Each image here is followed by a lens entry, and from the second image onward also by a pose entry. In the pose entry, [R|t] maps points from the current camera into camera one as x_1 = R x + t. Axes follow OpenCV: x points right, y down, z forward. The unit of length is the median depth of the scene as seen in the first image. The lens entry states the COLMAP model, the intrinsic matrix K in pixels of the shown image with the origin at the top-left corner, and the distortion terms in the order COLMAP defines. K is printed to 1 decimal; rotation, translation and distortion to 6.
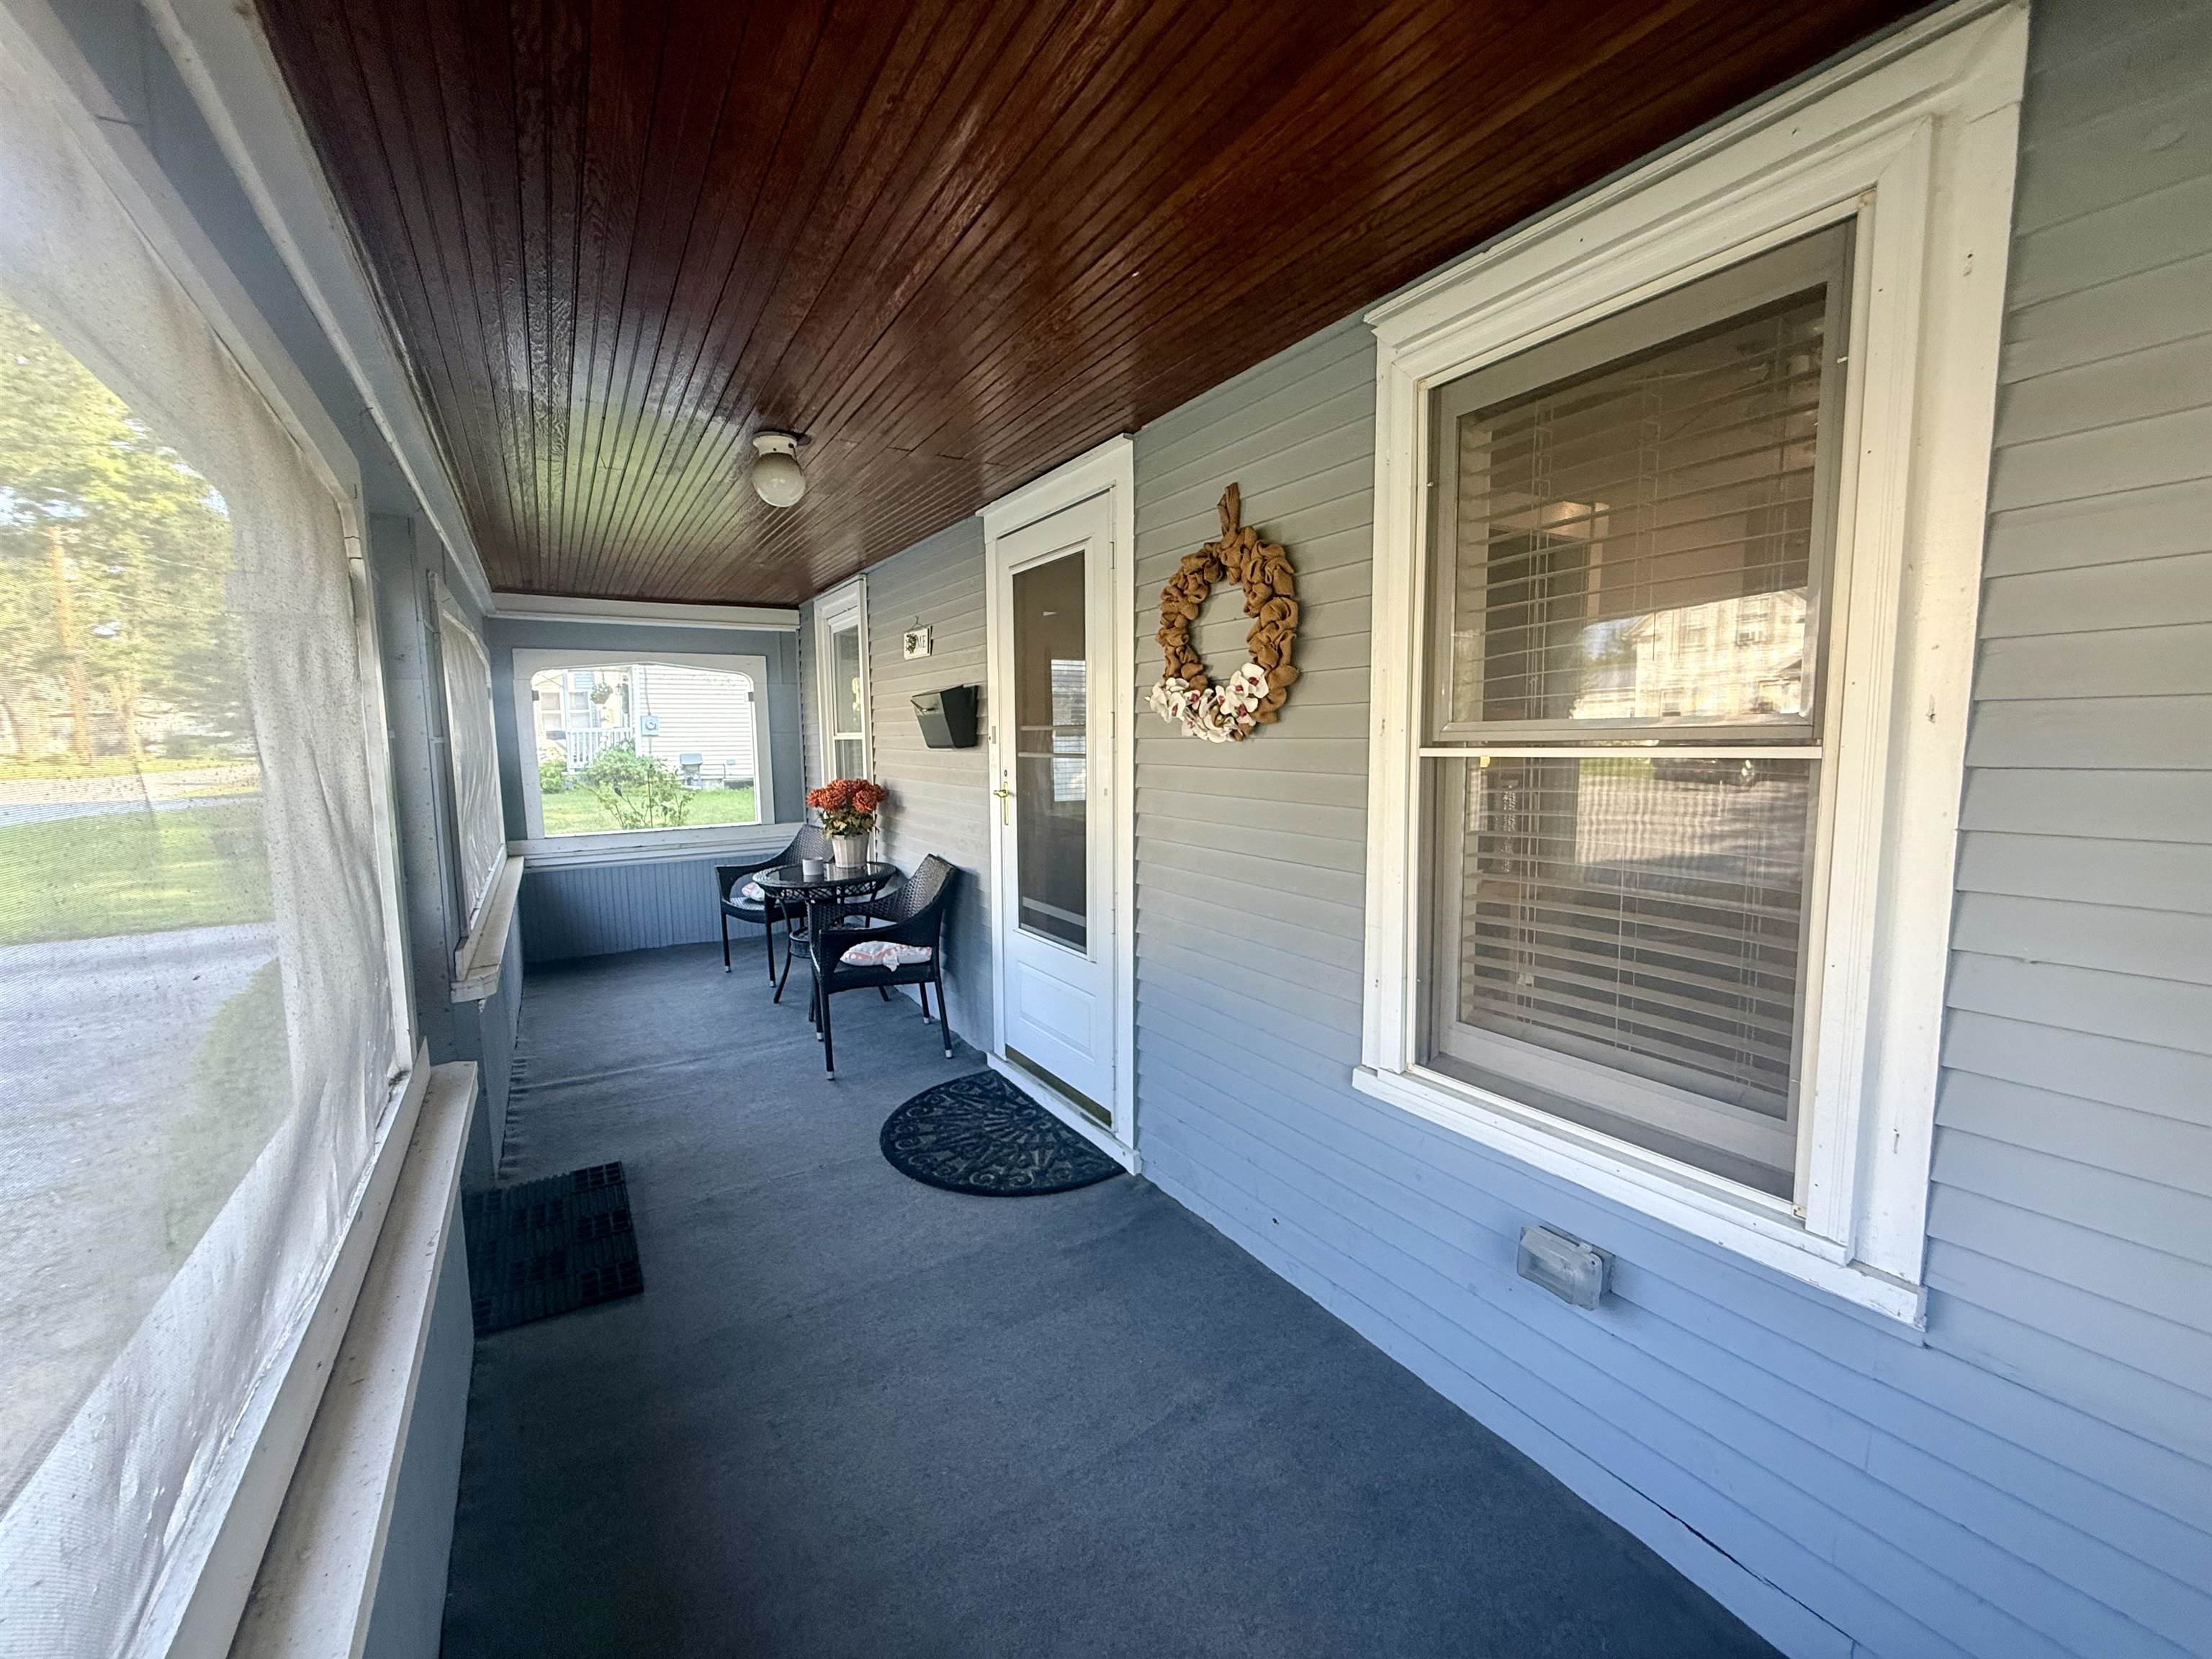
lens RADIAL K [[883.8, 0, 1108.2], [0, 883.8, 823.6], [0, 0, 1]] dist [0.000123, 0.000210]
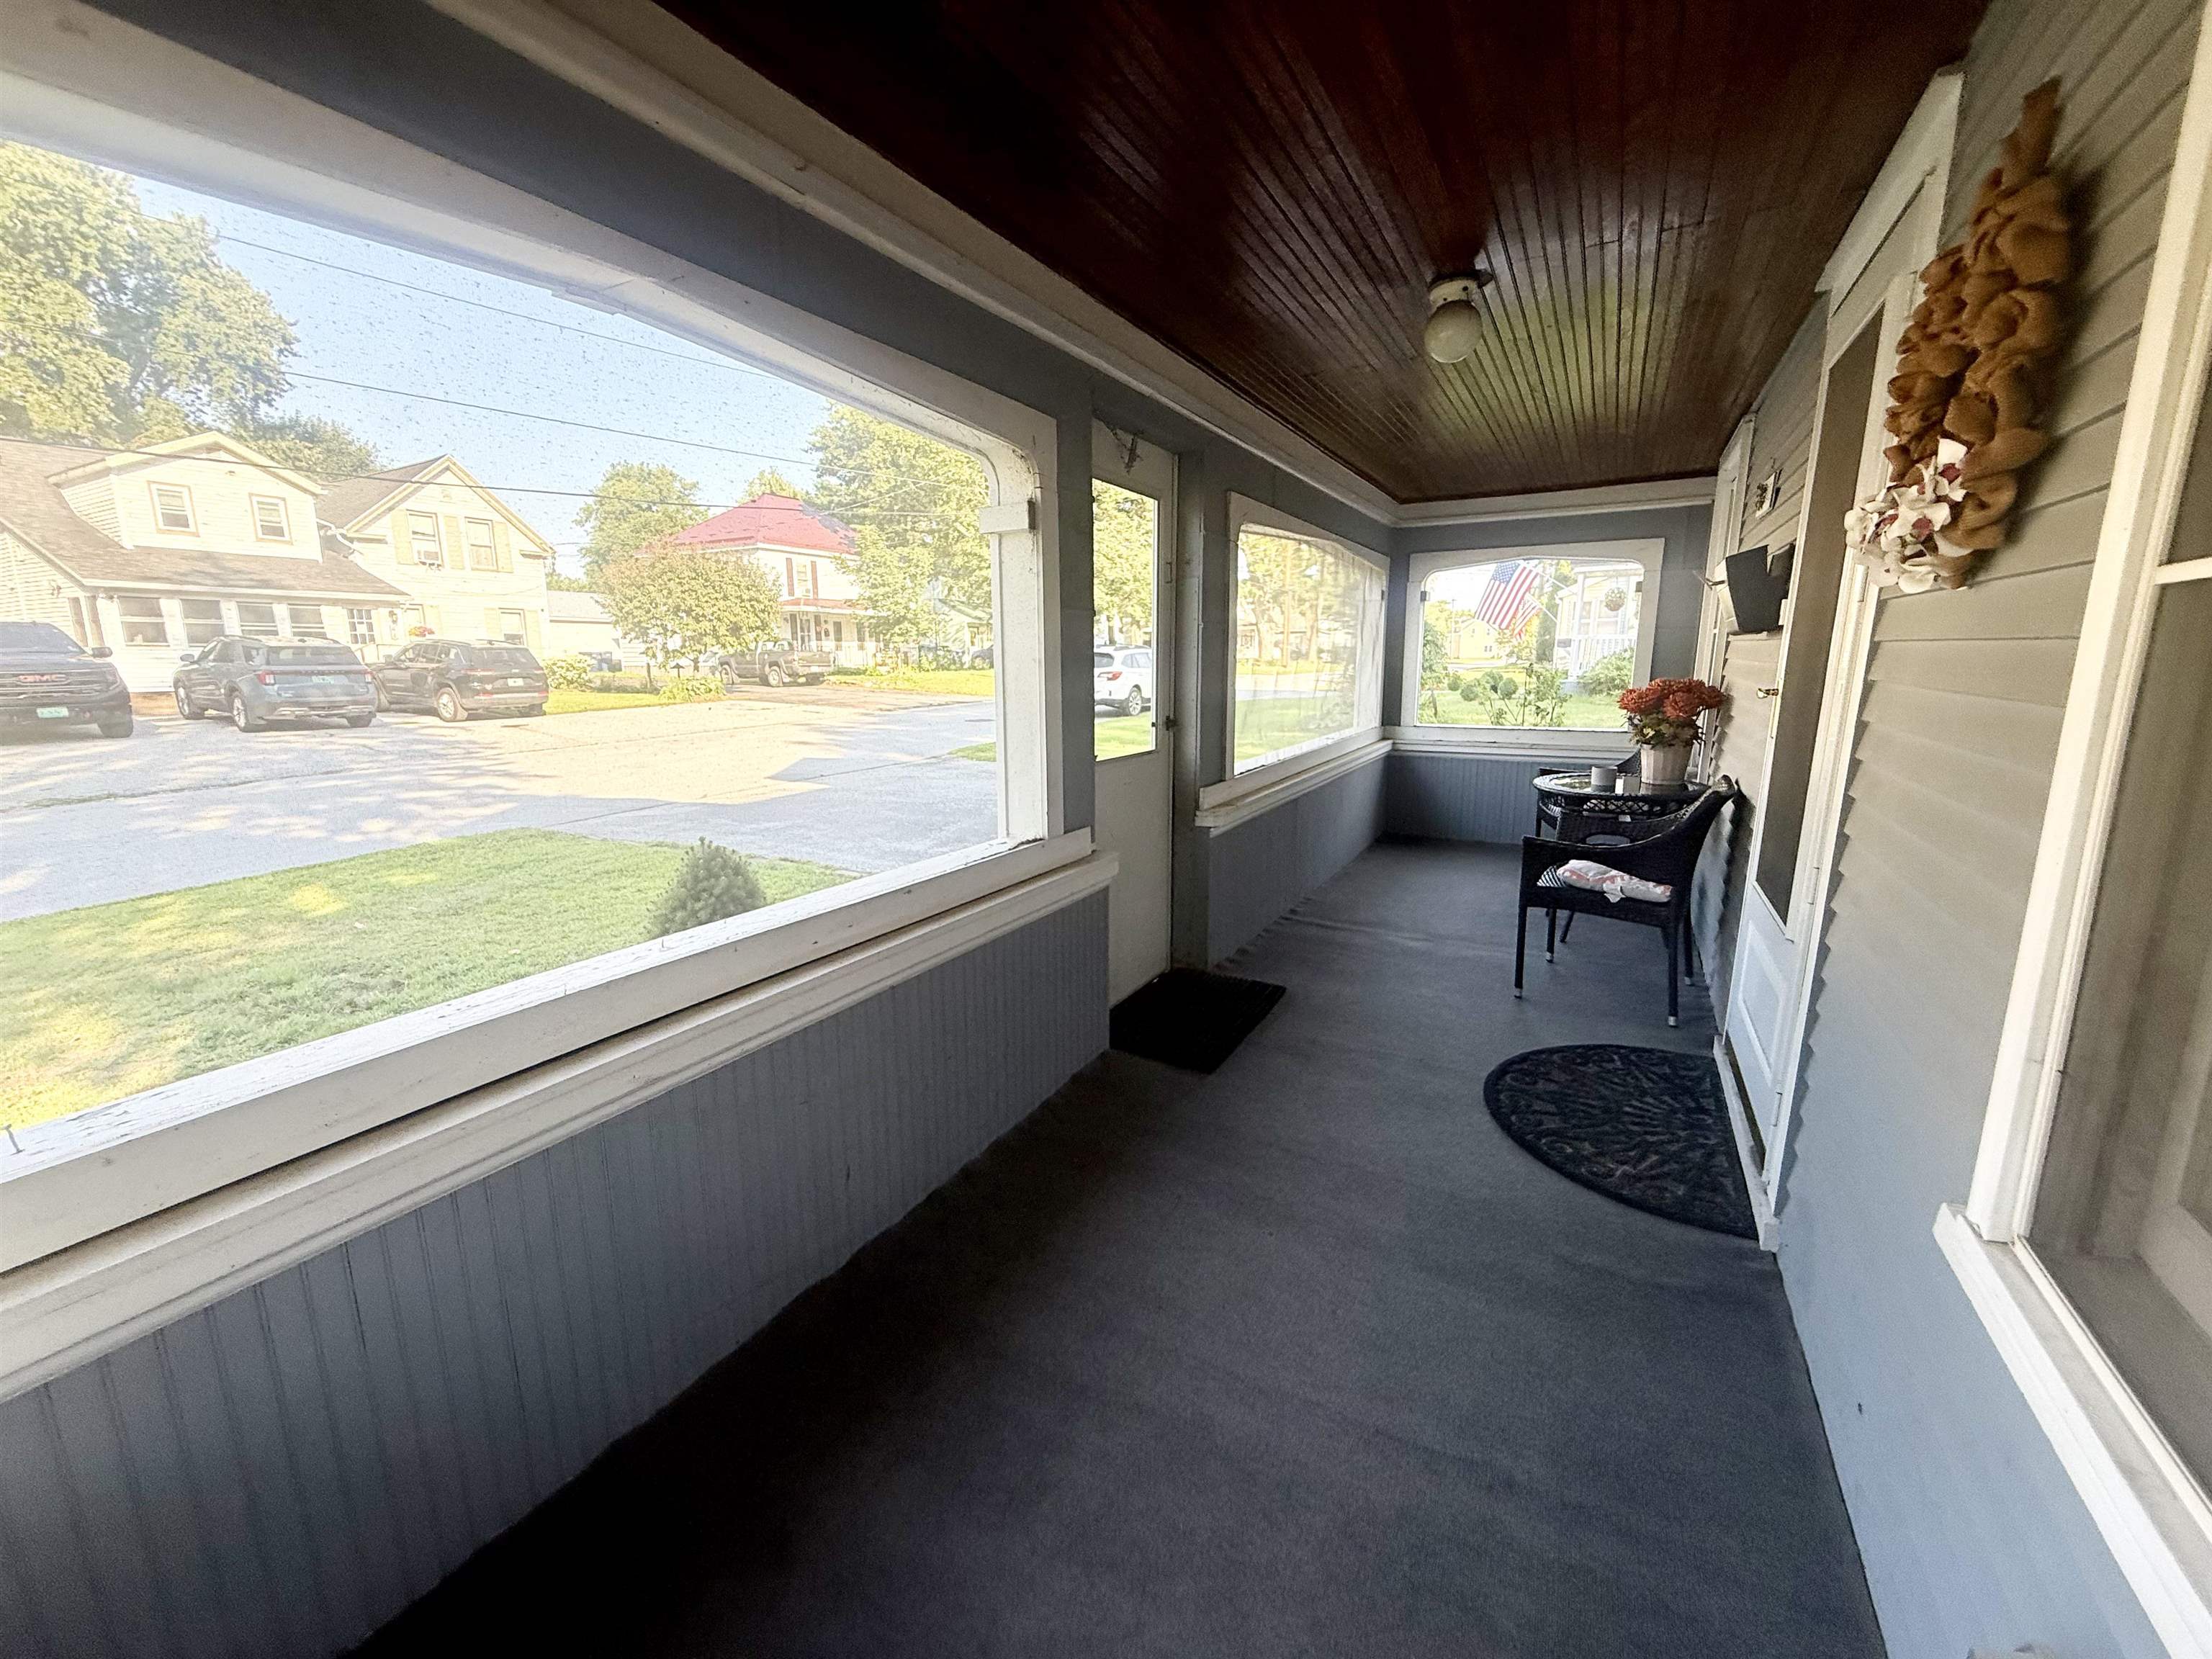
lens RADIAL K [[883.8, 0, 1098.2], [0, 883.8, 829.1], [0, 0, 1]] dist [0.000123, 0.000210]
pose [[0.472260, 0.176572, -0.863593, 0.263958], [-0.085912, 0.984287, 0.154268, 0.010355], [0.877263, 0.001339, 0.480009, 0.174257]]
